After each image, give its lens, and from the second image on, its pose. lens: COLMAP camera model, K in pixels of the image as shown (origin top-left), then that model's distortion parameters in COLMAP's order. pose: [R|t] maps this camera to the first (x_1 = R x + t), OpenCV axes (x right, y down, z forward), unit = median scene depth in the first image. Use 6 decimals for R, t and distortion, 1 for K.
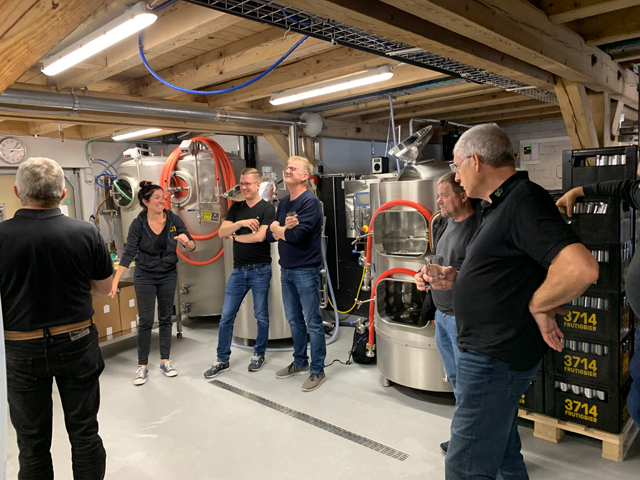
lens RADIAL K [[483.2, 0, 321.3], [0, 483.2, 229.1], [0, 0, 1]] dist [0.008076, 0.000159]
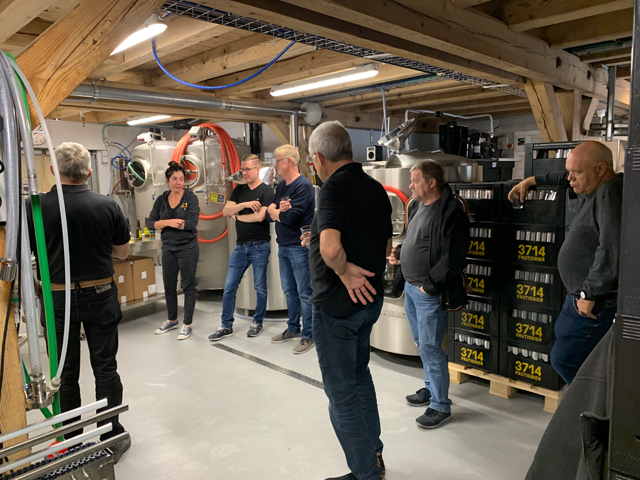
lens RADIAL K [[484.2, 0, 319.6], [0, 484.2, 237.7], [0, 0, 1]] dist [0.011559, -0.004287]
pose [[0.999384, 0.024296, -0.025315, 0.040792], [-0.023130, 0.998703, 0.045364, 0.010922], [0.026384, -0.044751, 0.998650, -0.107502]]
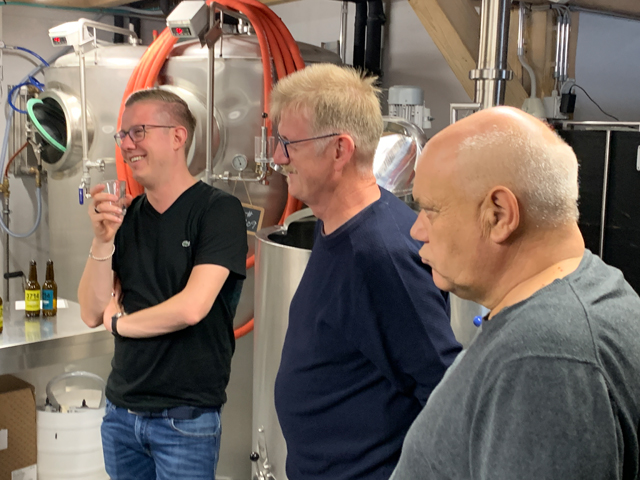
lens RADIAL K [[854.5, 0, 320.0], [0, 854.5, 240.0], [0, 0, 1]] dist [-0.000110, 0.009569]
pose [[0.973930, 0.095546, -0.205747, -0.046331], [-0.084579, 0.994518, 0.061478, -0.070830], [0.210493, -0.042474, 0.976672, 0.509063]]
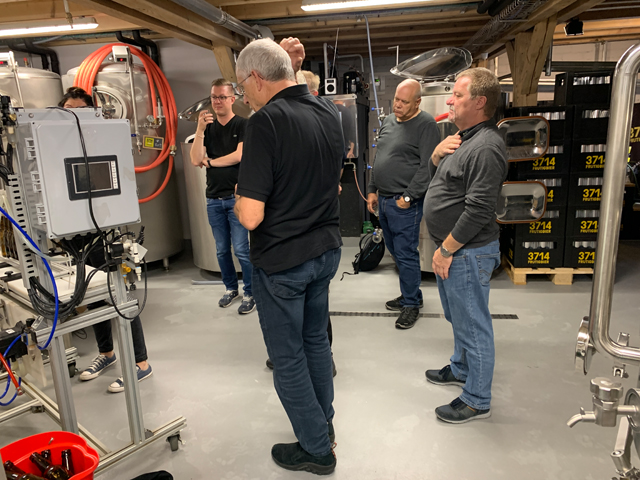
lens RADIAL K [[483.2, 0, 321.3], [0, 483.2, 229.1], [0, 0, 1]] dist [0.008076, 0.000159]
pose [[0.825837, -0.125244, 0.549825, -0.625853], [0.058678, 0.988817, 0.137107, 0.030834], [-0.560848, -0.080966, 0.823950, 0.181550]]
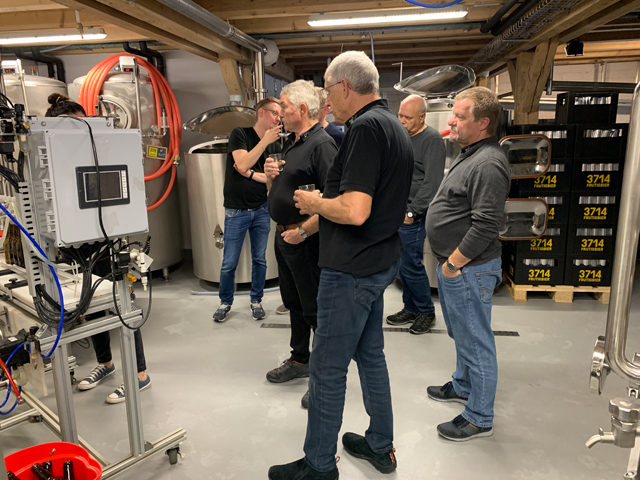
lens RADIAL K [[483.2, 0, 321.3], [0, 483.2, 229.1], [0, 0, 1]] dist [0.008076, 0.000159]
pose [[0.825078, -0.093814, 0.557176, -0.633391], [0.037722, 0.993065, 0.111346, 0.029777], [-0.563758, -0.070852, 0.822896, 0.186034]]
